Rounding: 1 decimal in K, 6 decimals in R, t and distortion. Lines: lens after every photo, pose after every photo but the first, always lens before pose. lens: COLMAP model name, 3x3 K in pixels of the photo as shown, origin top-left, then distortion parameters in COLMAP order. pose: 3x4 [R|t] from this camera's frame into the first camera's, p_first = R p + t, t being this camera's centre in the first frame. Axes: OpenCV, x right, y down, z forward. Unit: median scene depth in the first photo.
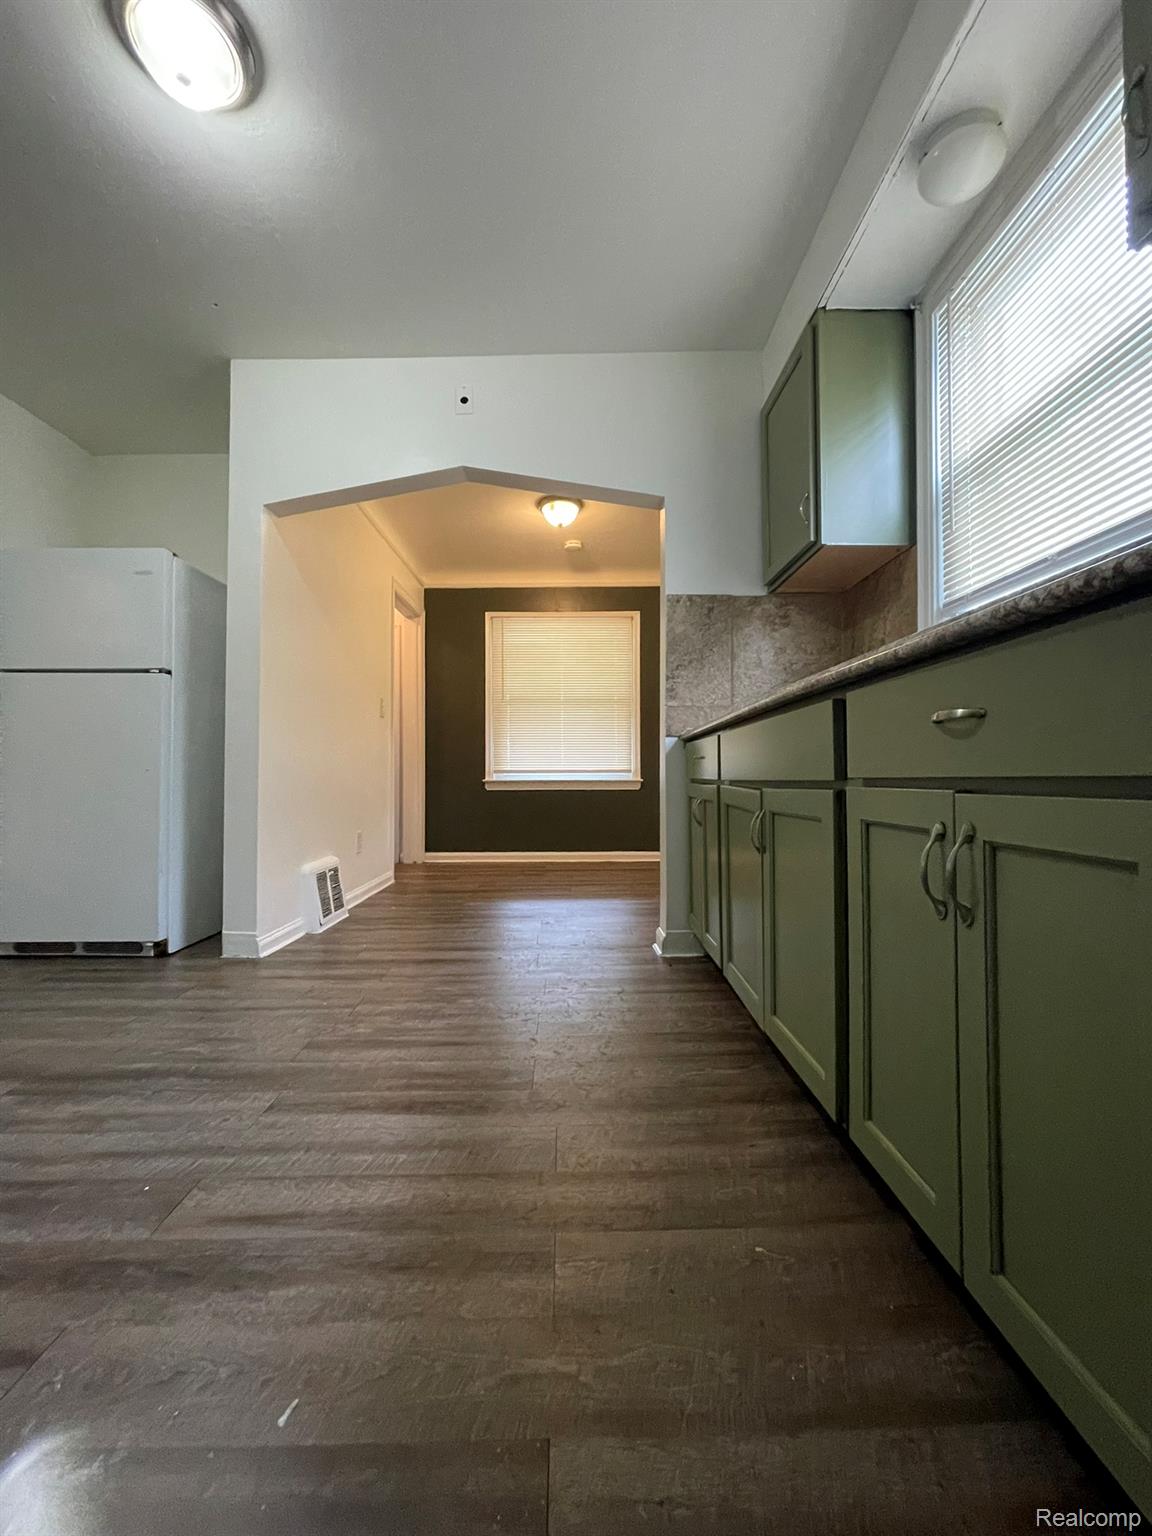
lens RADIAL K [[617.7, 0, 572.7], [0, 617.7, 759.5], [0, 0, 1]] dist [-0.003196, 0.000609]
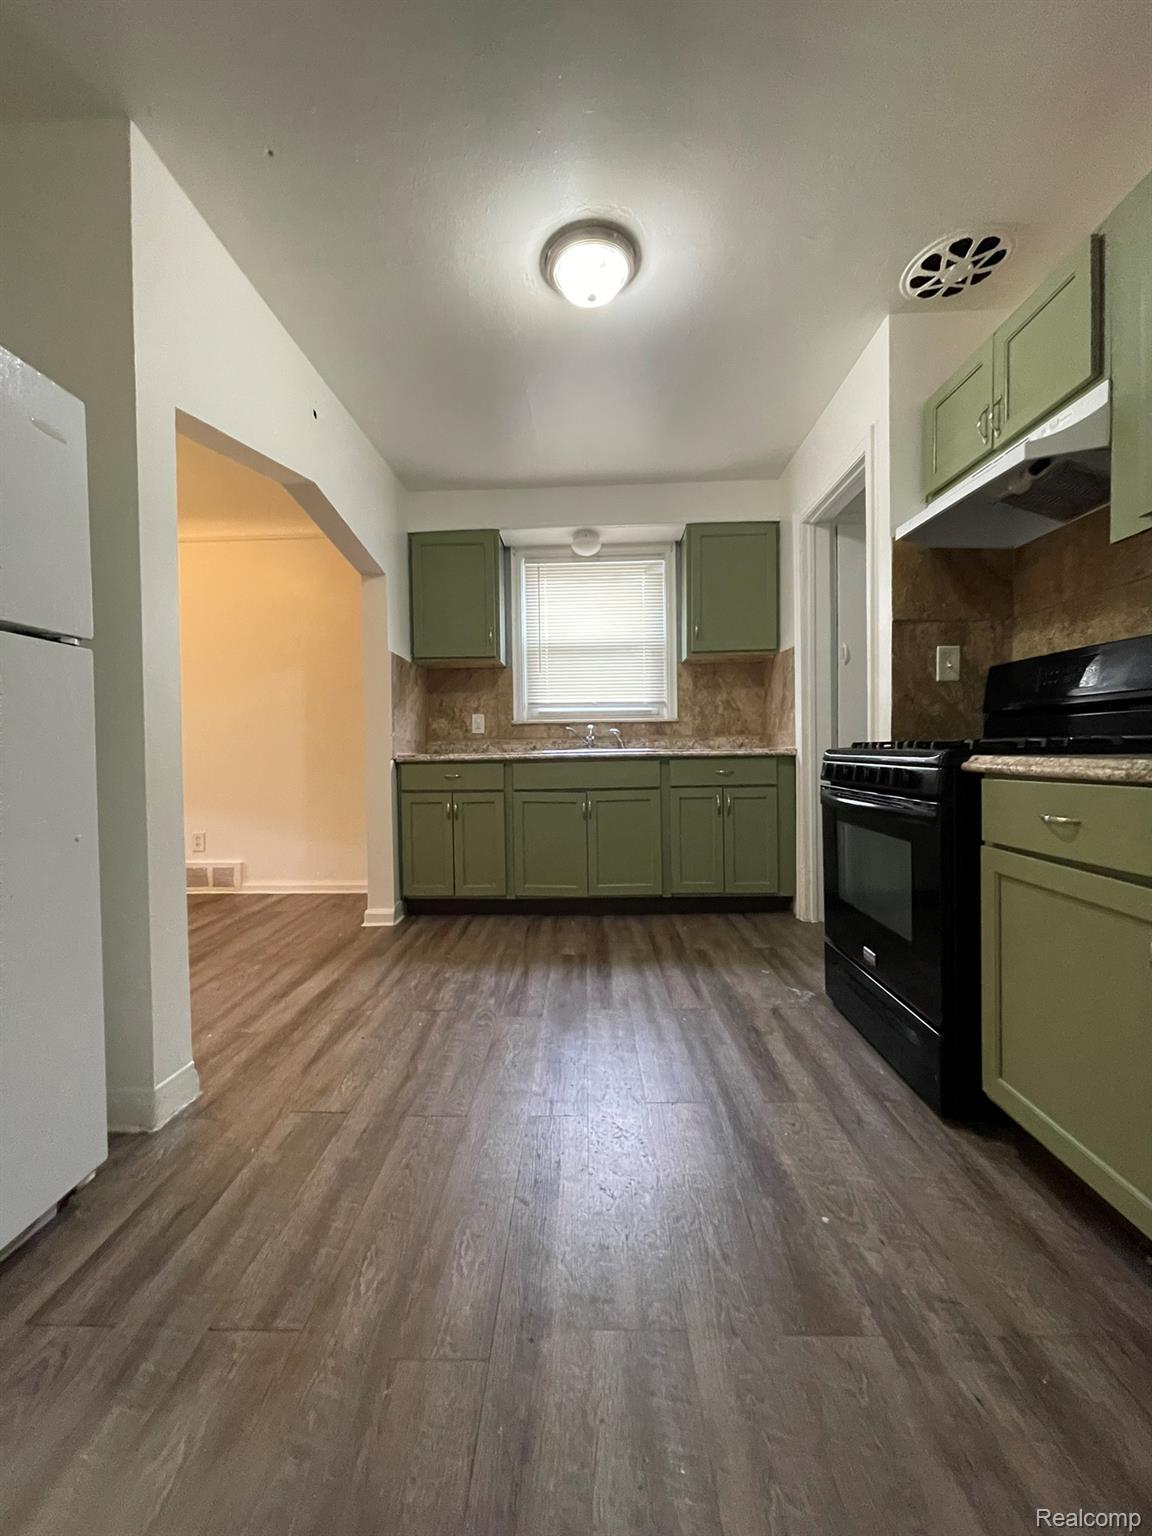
lens RADIAL K [[617.7, 0, 568.1], [0, 617.7, 760.7], [0, 0, 1]] dist [-0.003196, 0.000609]
pose [[0.040487, -0.012163, 0.999106, -1.155585], [-0.012103, 0.999847, 0.012662, -0.056868], [-0.999107, -0.012605, 0.040334, 0.571217]]
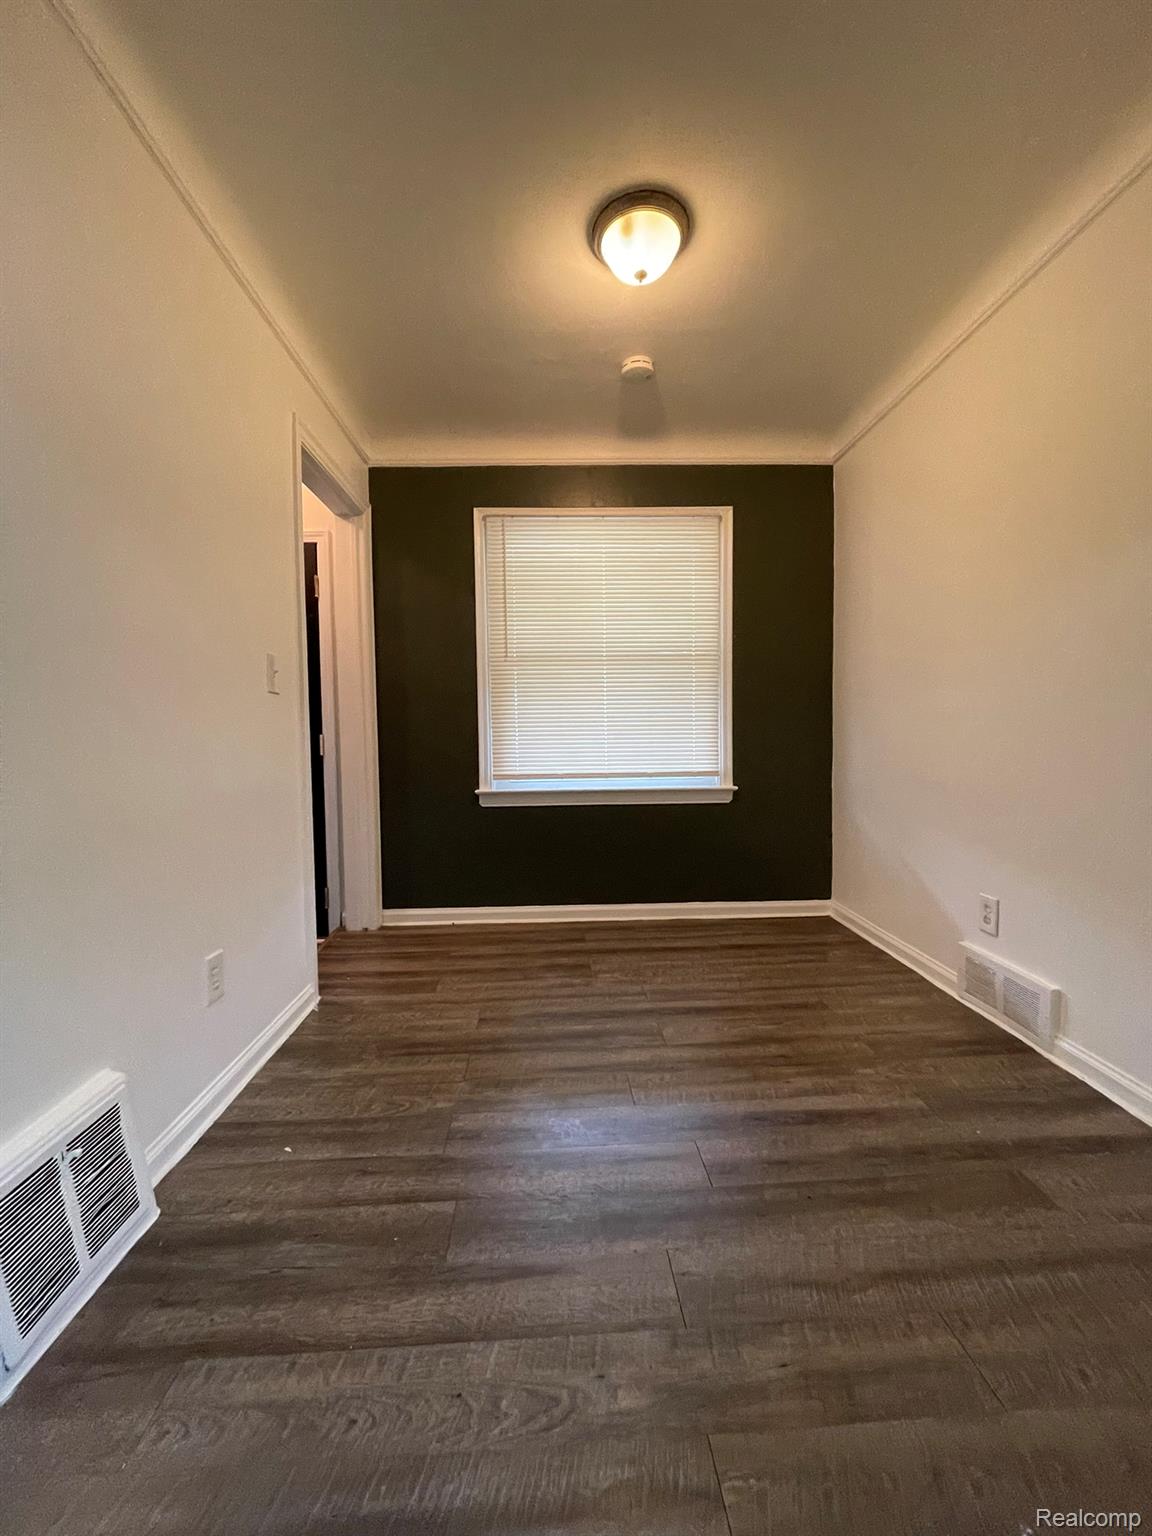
lens RADIAL K [[617.7, 0, 571.3], [0, 617.7, 763.2], [0, 0, 1]] dist [-0.003196, 0.000609]
pose [[0.999424, -0.011132, 0.032074, -0.146690], [0.008808, 0.997386, 0.071716, -0.075824], [-0.032788, -0.071392, 0.996909, 0.819954]]
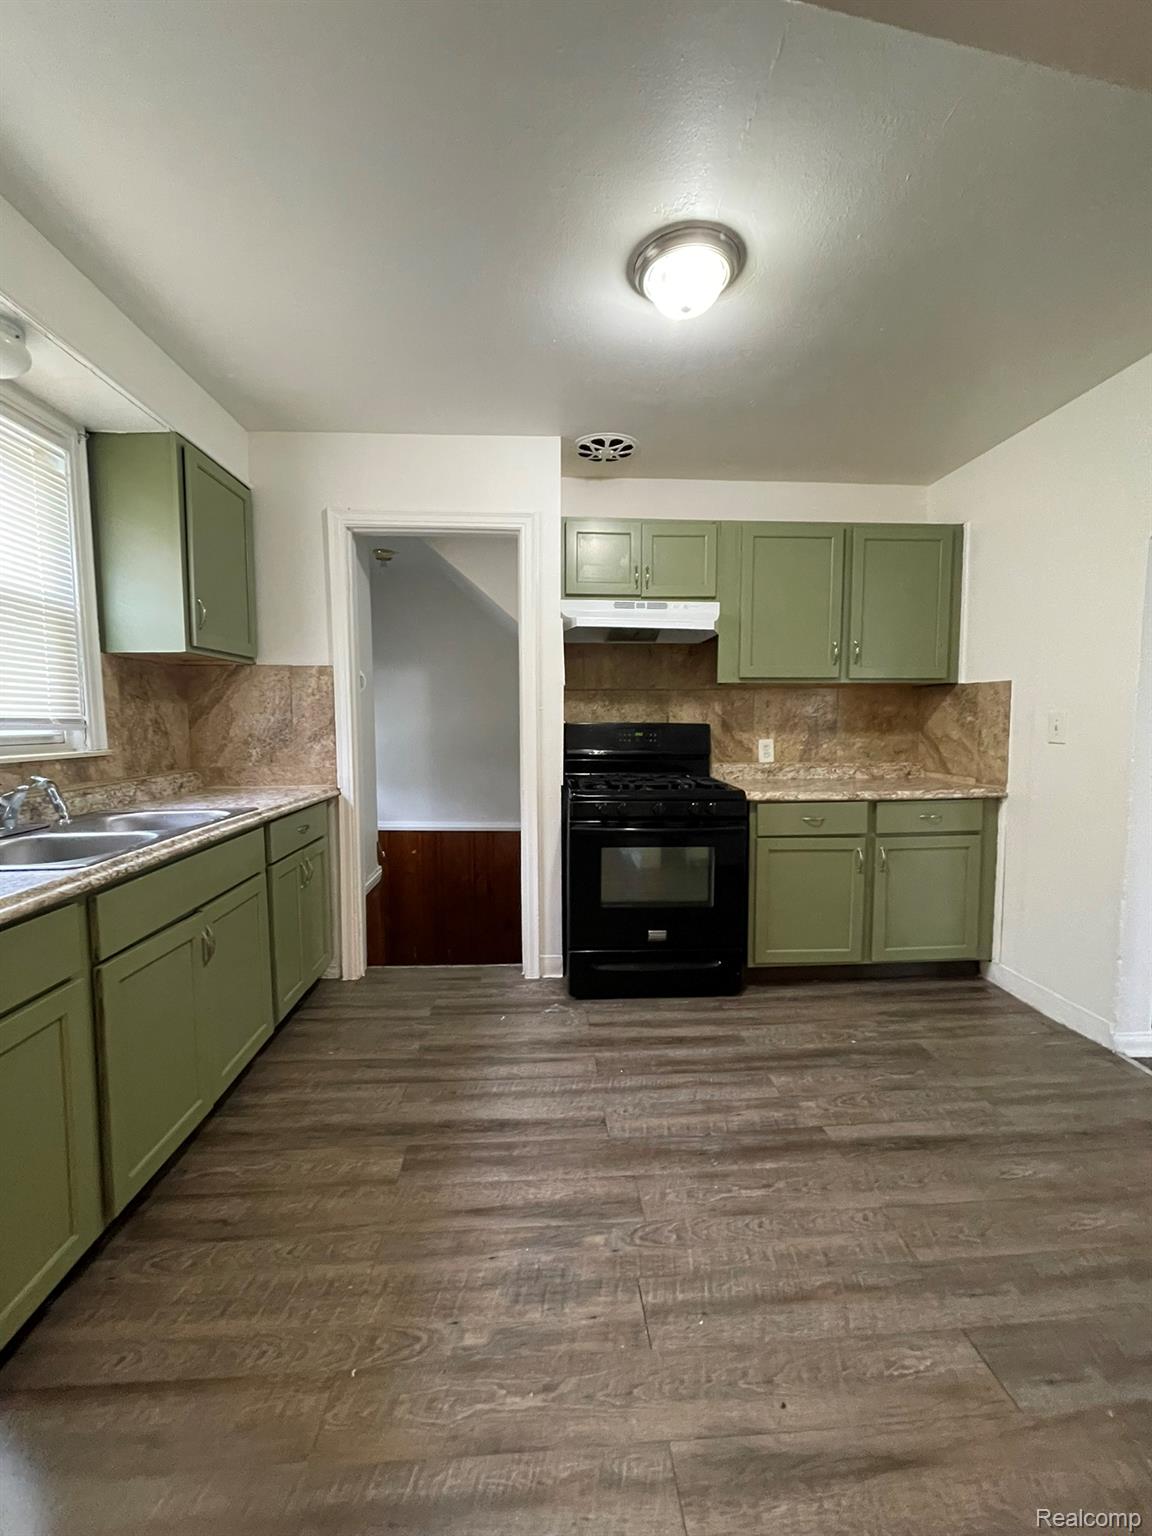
lens RADIAL K [[617.7, 0, 570.3], [0, 617.7, 763.3], [0, 0, 1]] dist [-0.003196, 0.000609]
pose [[-0.998673, 0.012463, -0.049977, -0.196002], [0.010140, 0.998868, 0.046467, -0.163795], [0.050499, 0.045898, -0.997669, 1.279075]]
